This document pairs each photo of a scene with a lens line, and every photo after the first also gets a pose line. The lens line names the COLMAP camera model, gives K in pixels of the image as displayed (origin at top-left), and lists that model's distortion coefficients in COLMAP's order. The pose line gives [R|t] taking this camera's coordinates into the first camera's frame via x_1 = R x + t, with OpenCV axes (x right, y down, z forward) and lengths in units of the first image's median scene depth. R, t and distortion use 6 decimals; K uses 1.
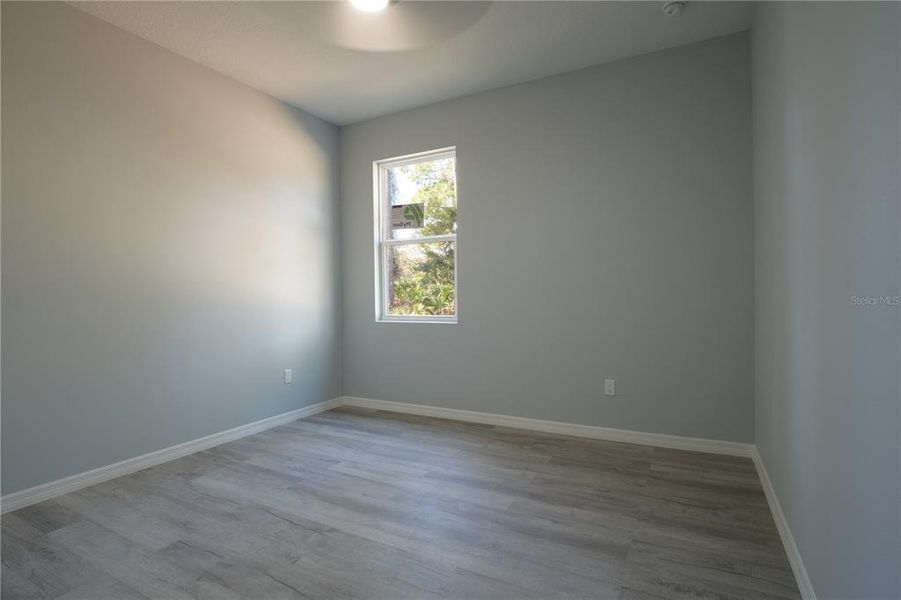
lens RADIAL K [[503.1, 0, 450.5], [0, 503.1, 300.0], [0, 0, 1]] dist [-0.017201, 0.001120]
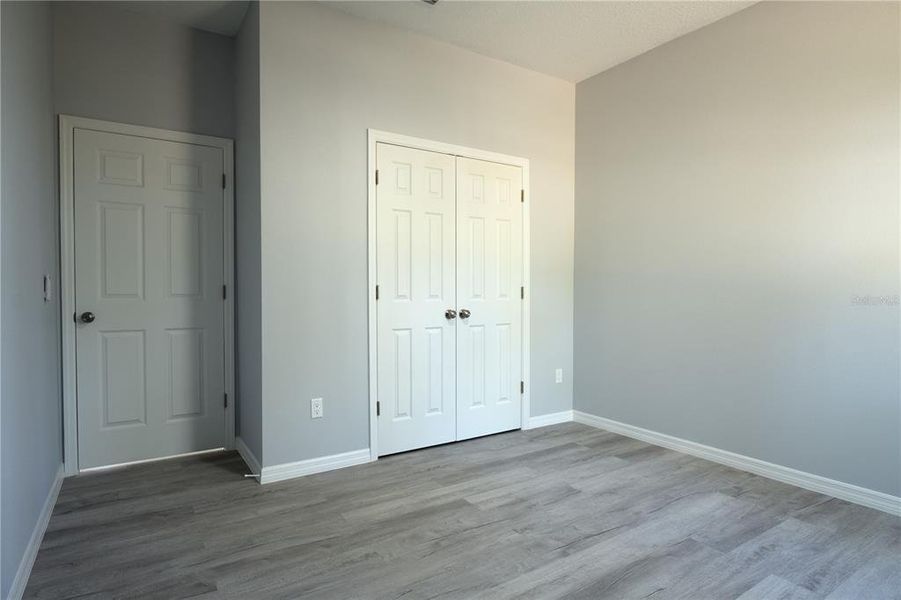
lens RADIAL K [[503.1, 0, 450.5], [0, 503.1, 300.0], [0, 0, 1]] dist [-0.017201, 0.001120]
pose [[-0.514667, 0.037093, -0.856587, 0.563569], [0.000034, 0.999065, 0.043243, -0.040964], [0.857390, 0.022227, -0.514187, 1.124173]]
